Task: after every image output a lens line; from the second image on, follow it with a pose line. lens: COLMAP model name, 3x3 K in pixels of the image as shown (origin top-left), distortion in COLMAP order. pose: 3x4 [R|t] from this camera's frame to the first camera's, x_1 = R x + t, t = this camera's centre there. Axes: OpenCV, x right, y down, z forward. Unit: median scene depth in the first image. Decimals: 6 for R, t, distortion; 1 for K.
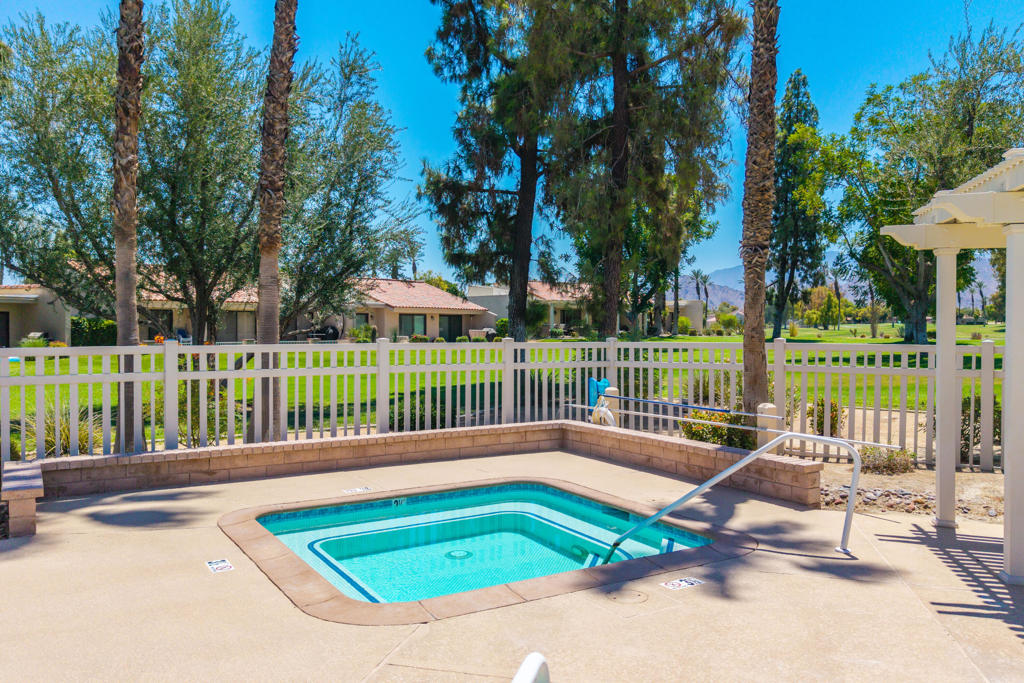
lens RADIAL K [[808.7, 0, 511.6], [0, 808.7, 349.9], [0, 0, 1]] dist [0.063916, -0.100597]
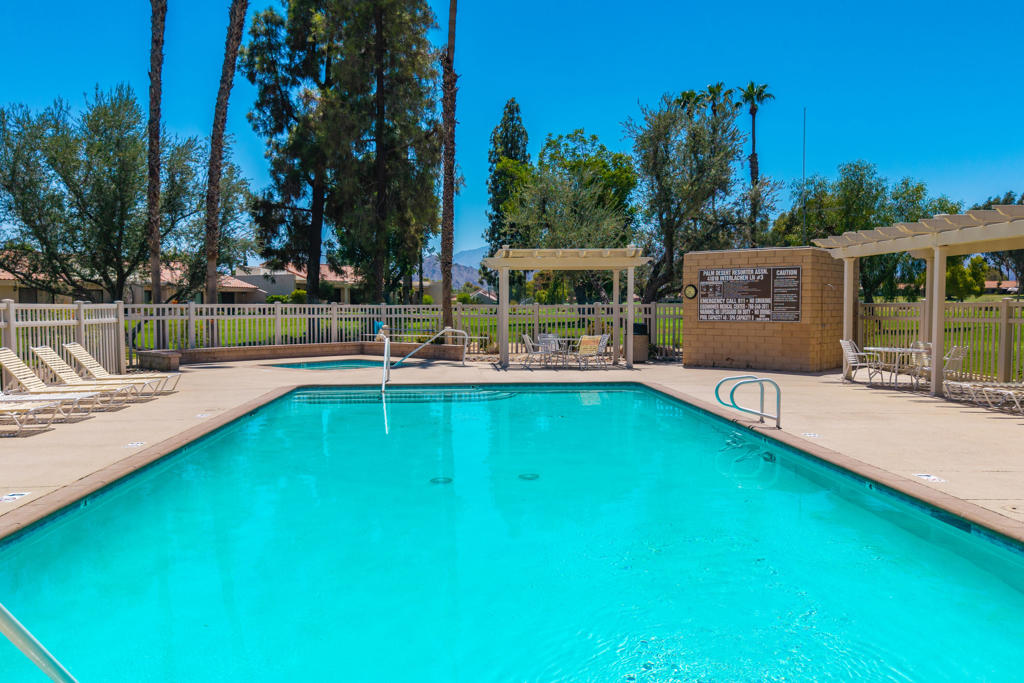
lens RADIAL K [[808.7, 0, 520.0], [0, 808.7, 349.3], [0, 0, 1]] dist [0.063916, -0.100597]
pose [[0.950062, -0.019622, 0.311444, -0.101919], [0.011881, 0.999572, 0.026734, 0.028126], [-0.311835, -0.021699, 0.949888, -0.572385]]
